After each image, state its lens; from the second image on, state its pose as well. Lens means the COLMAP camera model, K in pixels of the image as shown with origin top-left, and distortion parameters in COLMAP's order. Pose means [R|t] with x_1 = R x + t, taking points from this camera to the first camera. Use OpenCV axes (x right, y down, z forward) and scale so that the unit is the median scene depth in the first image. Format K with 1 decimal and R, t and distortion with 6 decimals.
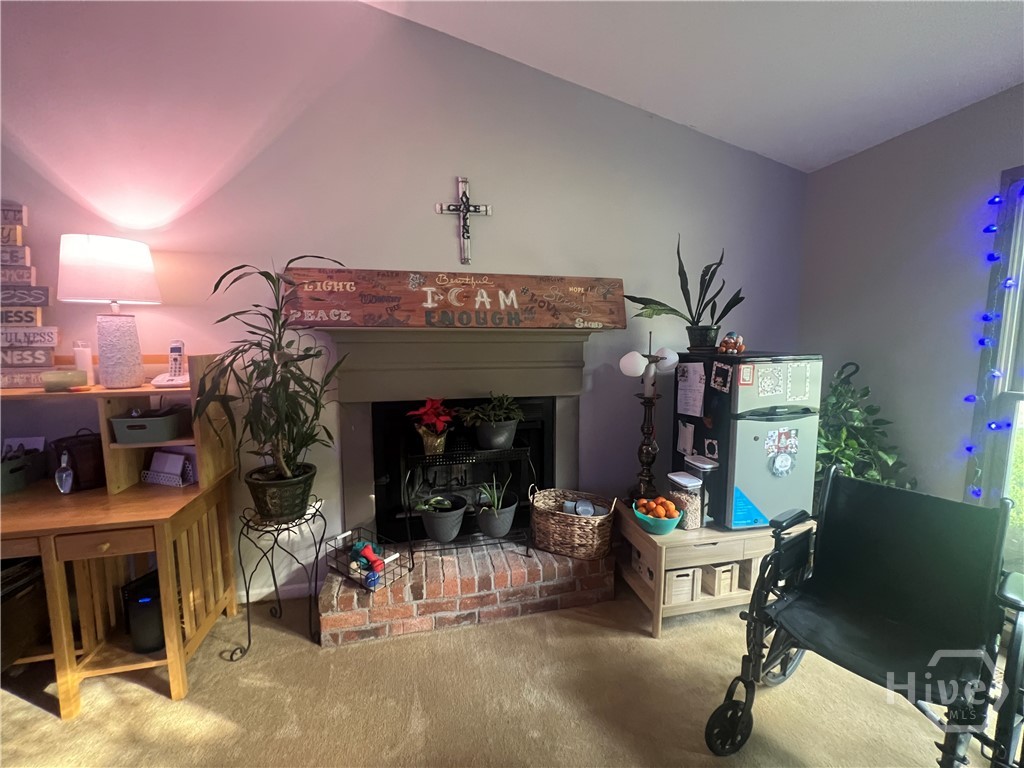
lens RADIAL K [[411.9, 0, 512.0], [0, 411.9, 384.0], [0, 0, 1]] dist [-0.002020, -0.000199]
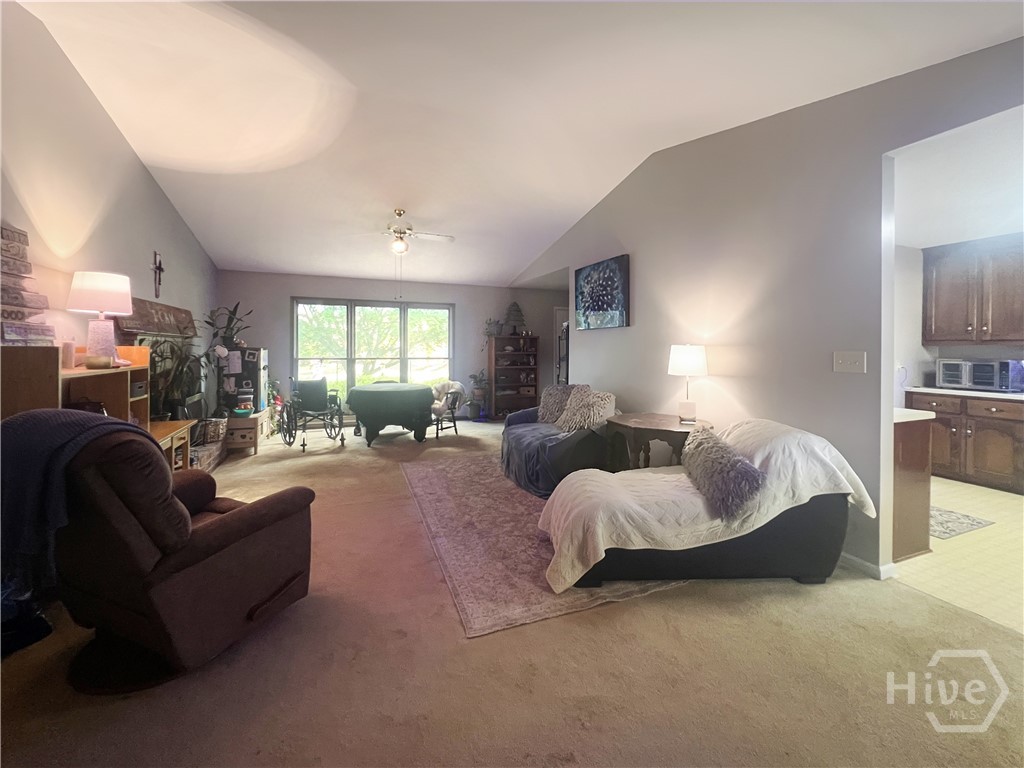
lens RADIAL K [[424.0, 0, 511.1], [0, 424.0, 346.9], [0, 0, 1]] dist [0.000247, -0.000017]
pose [[-0.156009, 0.004623, 0.987745, -2.410363], [0.103077, 0.994605, 0.011625, 0.065013], [-0.982363, 0.103627, -0.155644, -0.232925]]
